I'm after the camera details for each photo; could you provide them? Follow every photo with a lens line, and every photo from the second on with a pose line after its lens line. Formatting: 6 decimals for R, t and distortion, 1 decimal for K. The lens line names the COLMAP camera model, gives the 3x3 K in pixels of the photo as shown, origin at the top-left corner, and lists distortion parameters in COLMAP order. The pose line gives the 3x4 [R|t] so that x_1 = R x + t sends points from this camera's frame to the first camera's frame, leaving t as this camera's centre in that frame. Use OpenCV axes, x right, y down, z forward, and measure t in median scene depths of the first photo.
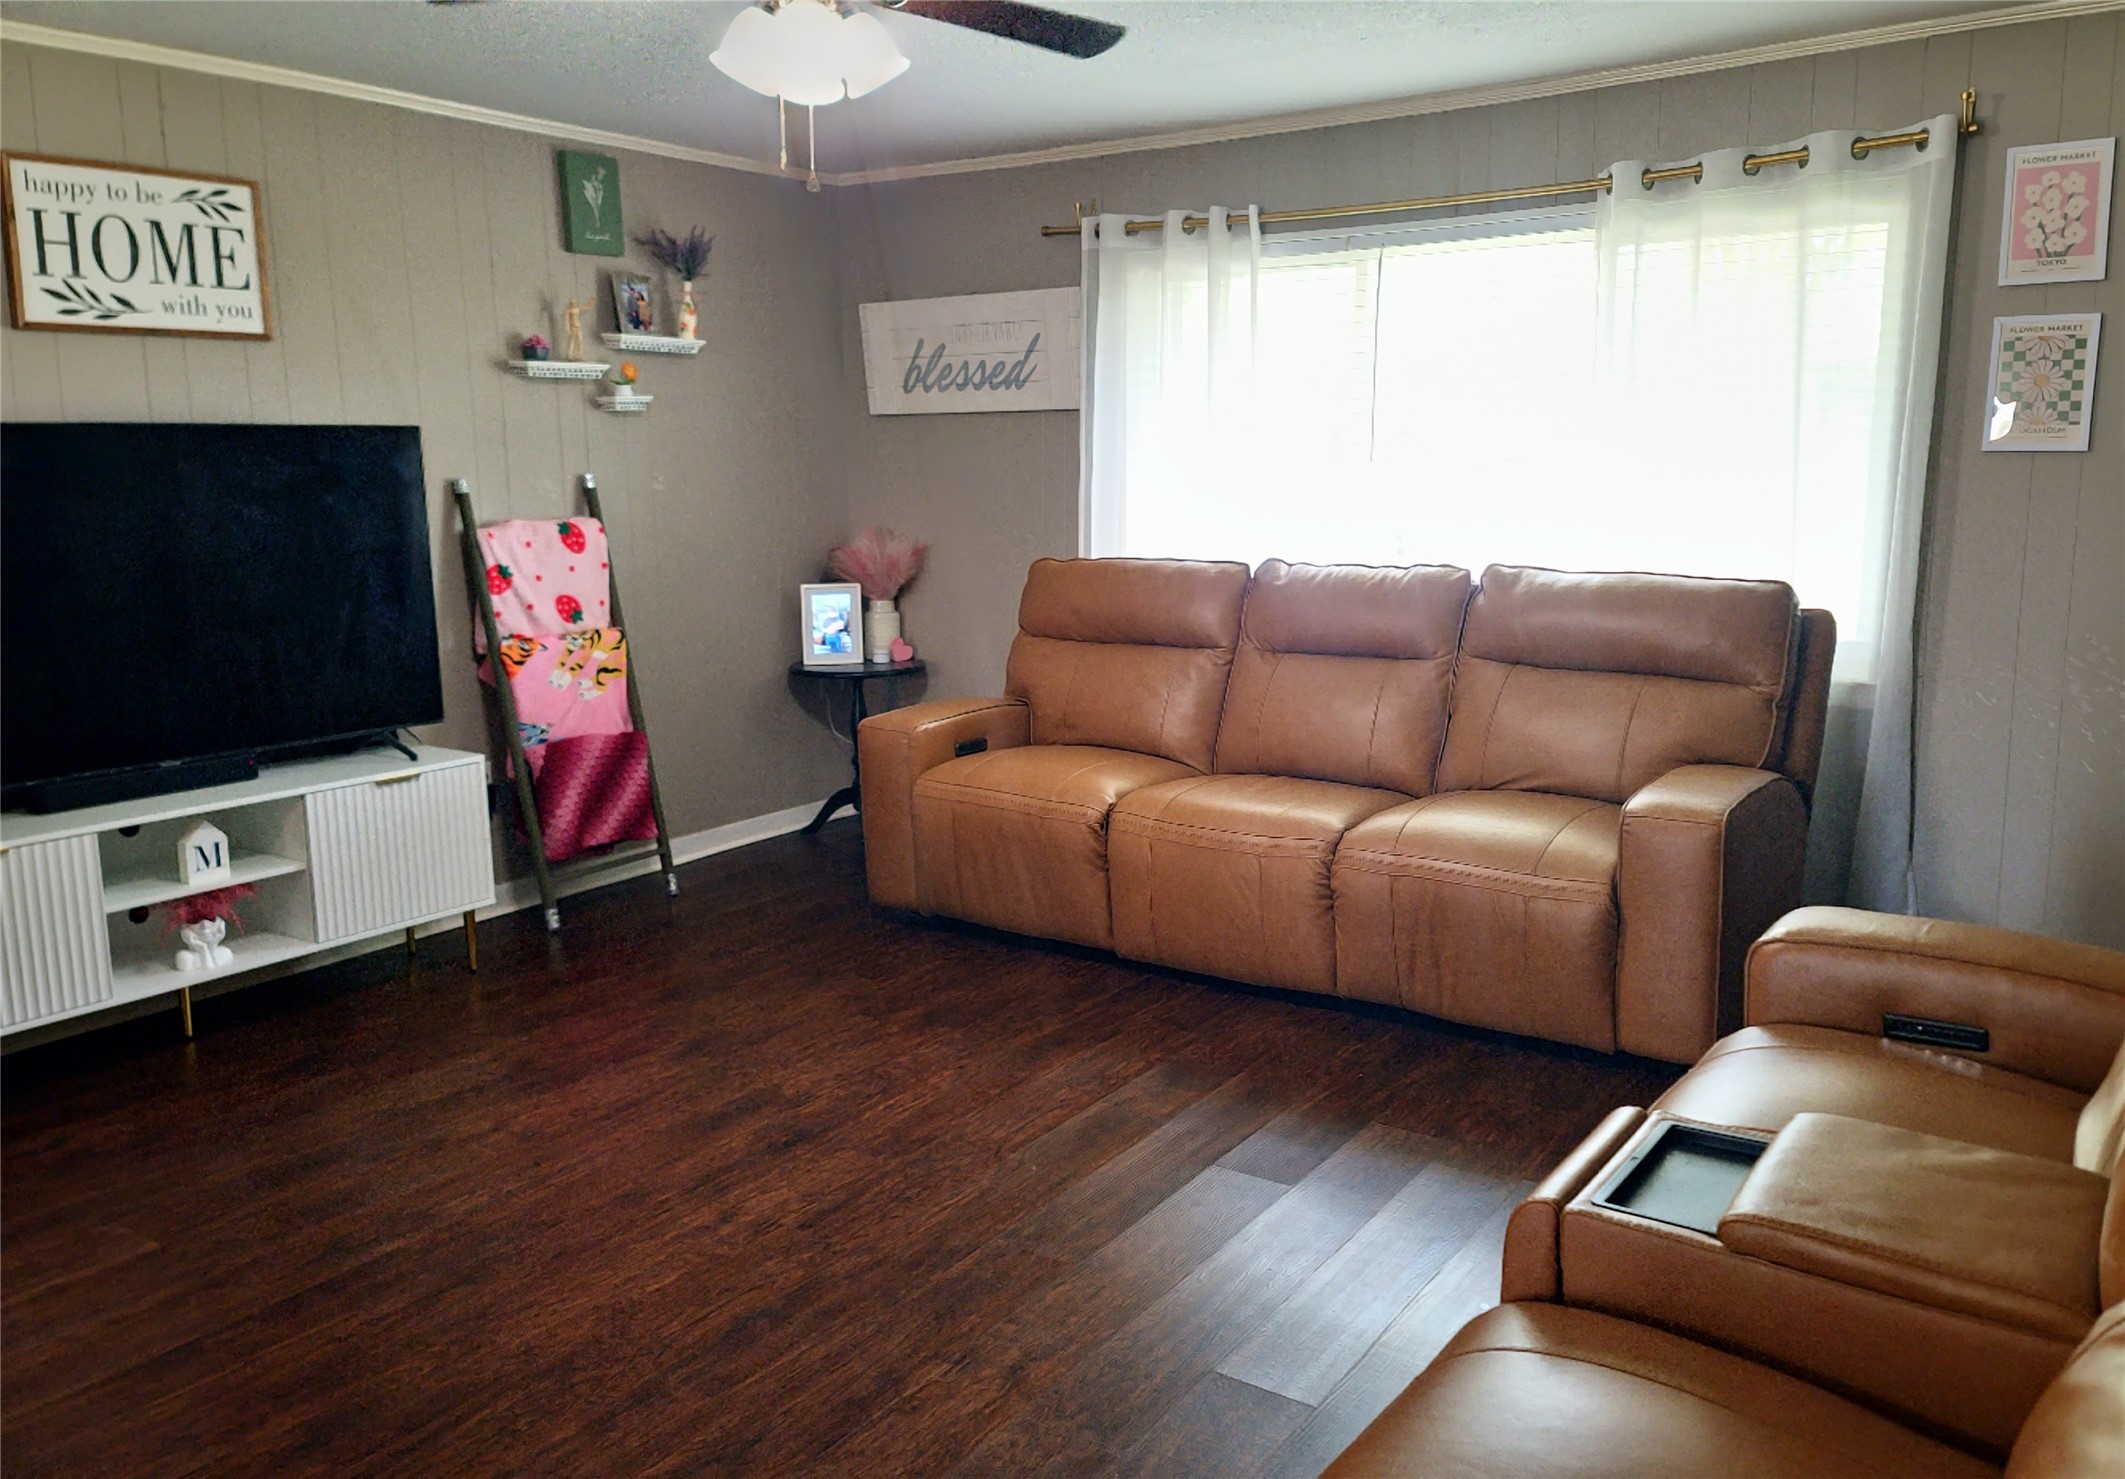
lens RADIAL K [[1640.6, 0, 1062.0], [0, 1640.6, 748.5], [0, 0, 1]] dist [0.055480, -0.008175]
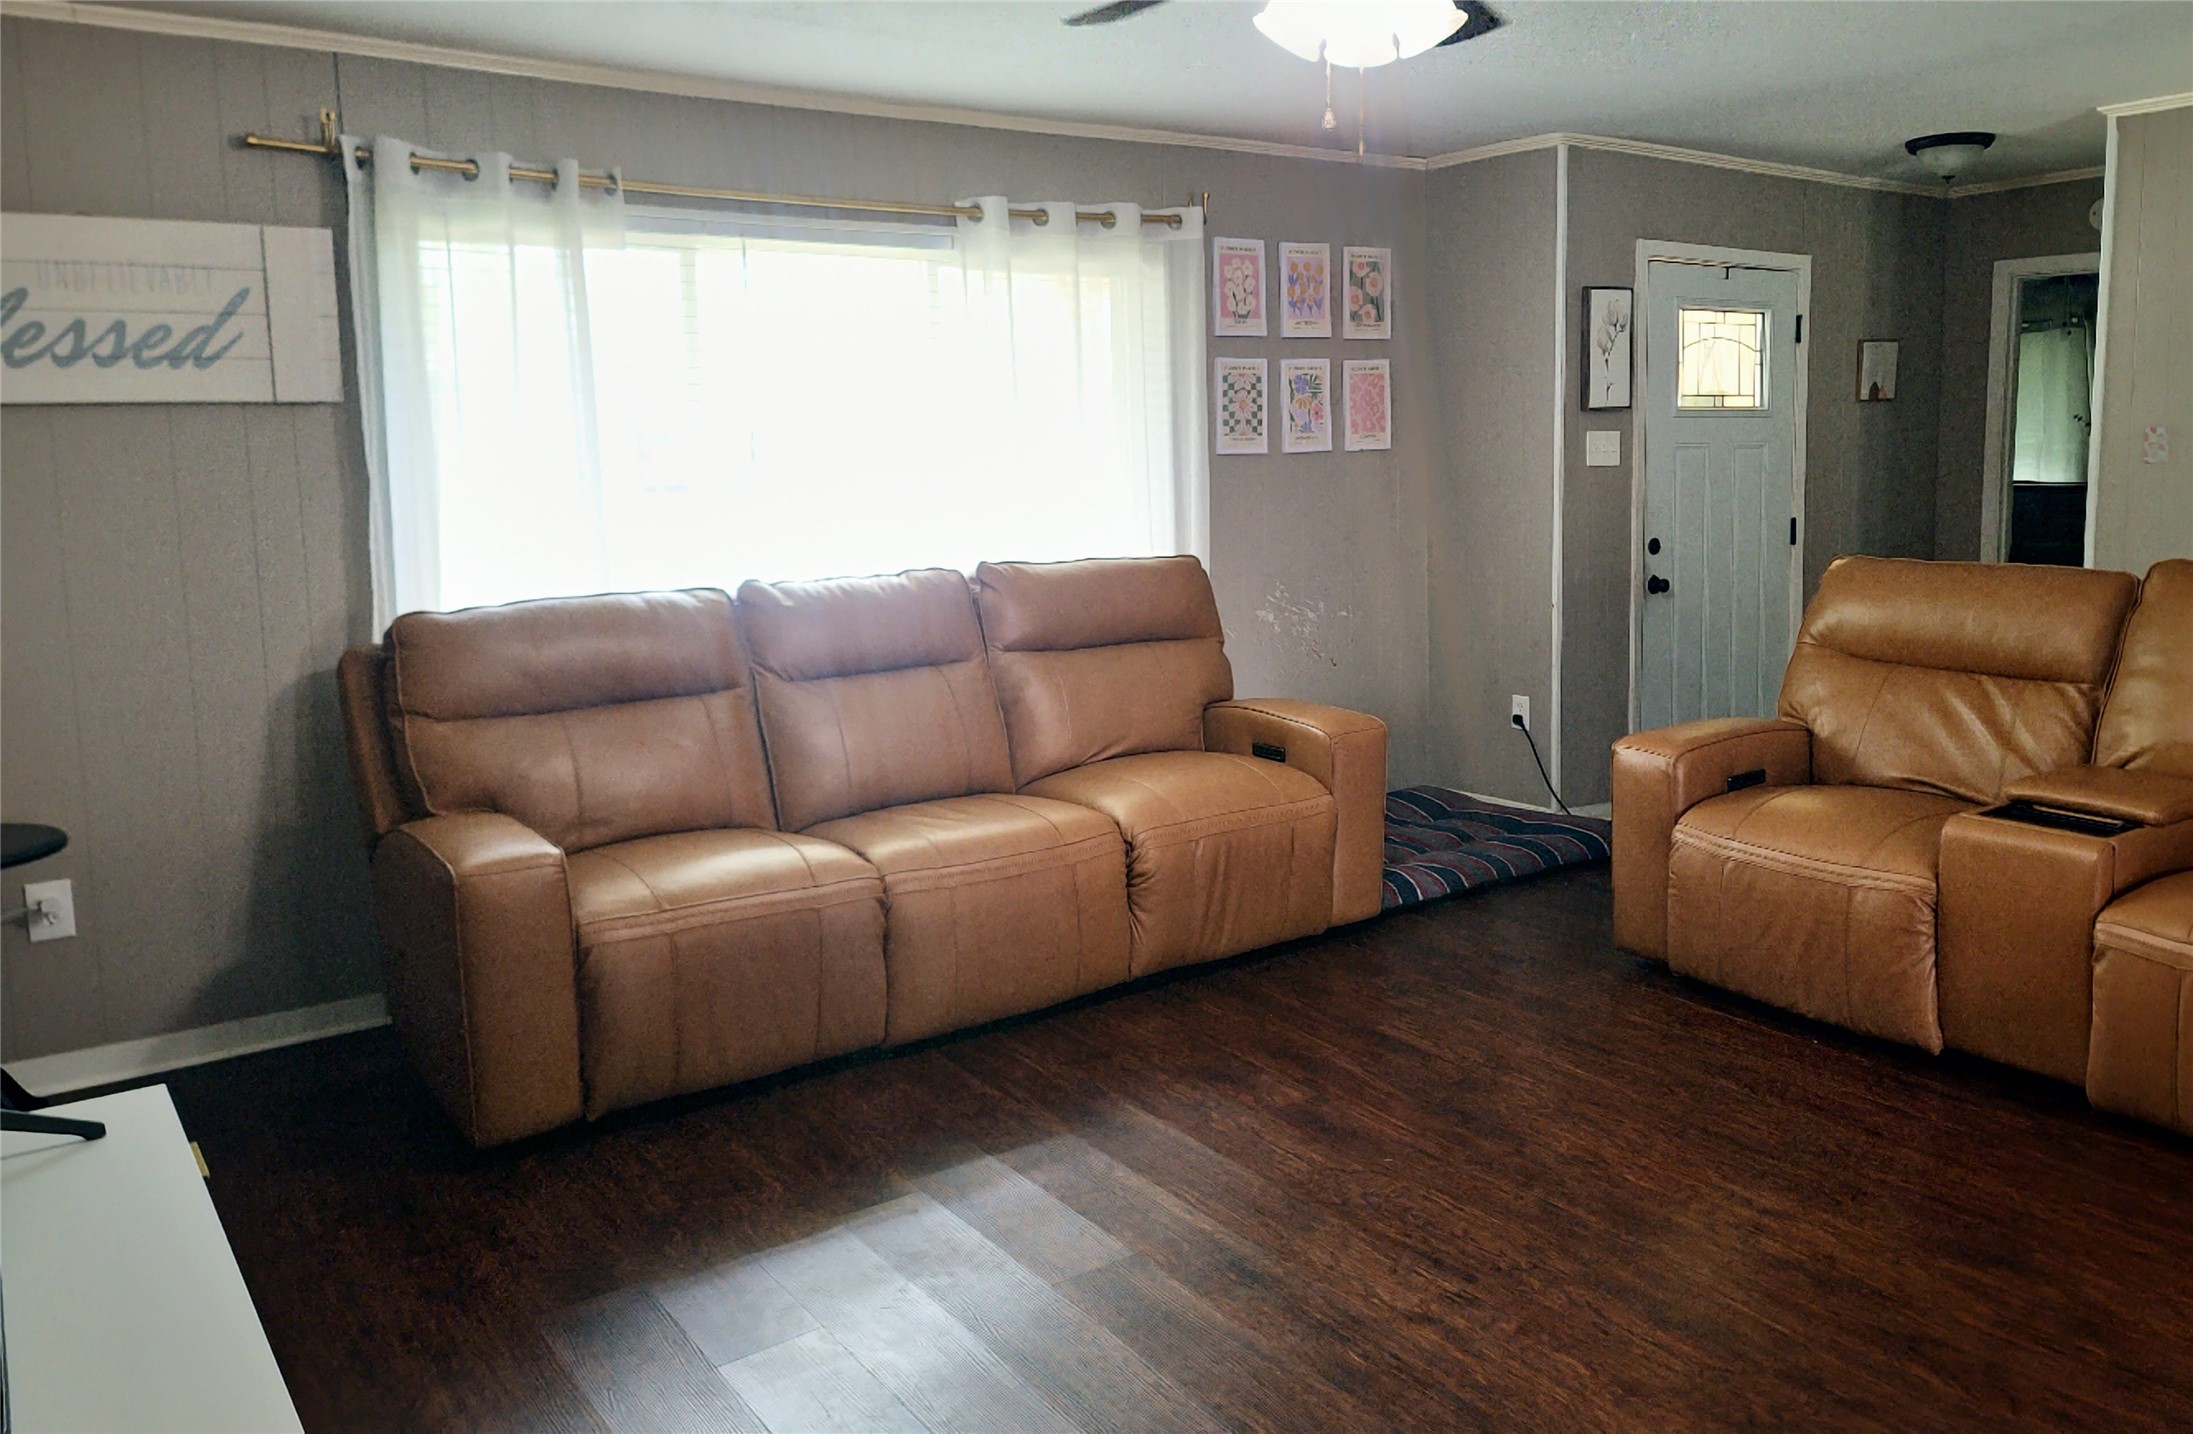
lens RADIAL K [[1808.4, 0, 1095.8], [0, 1808.4, 705.3], [0, 0, 1]] dist [0.034396, -0.006973]
pose [[0.294046, -0.134672, 0.946256, -0.837196], [0.185978, 0.979163, 0.081563, -0.107265], [-0.937523, 0.152000, 0.312965, 0.612182]]
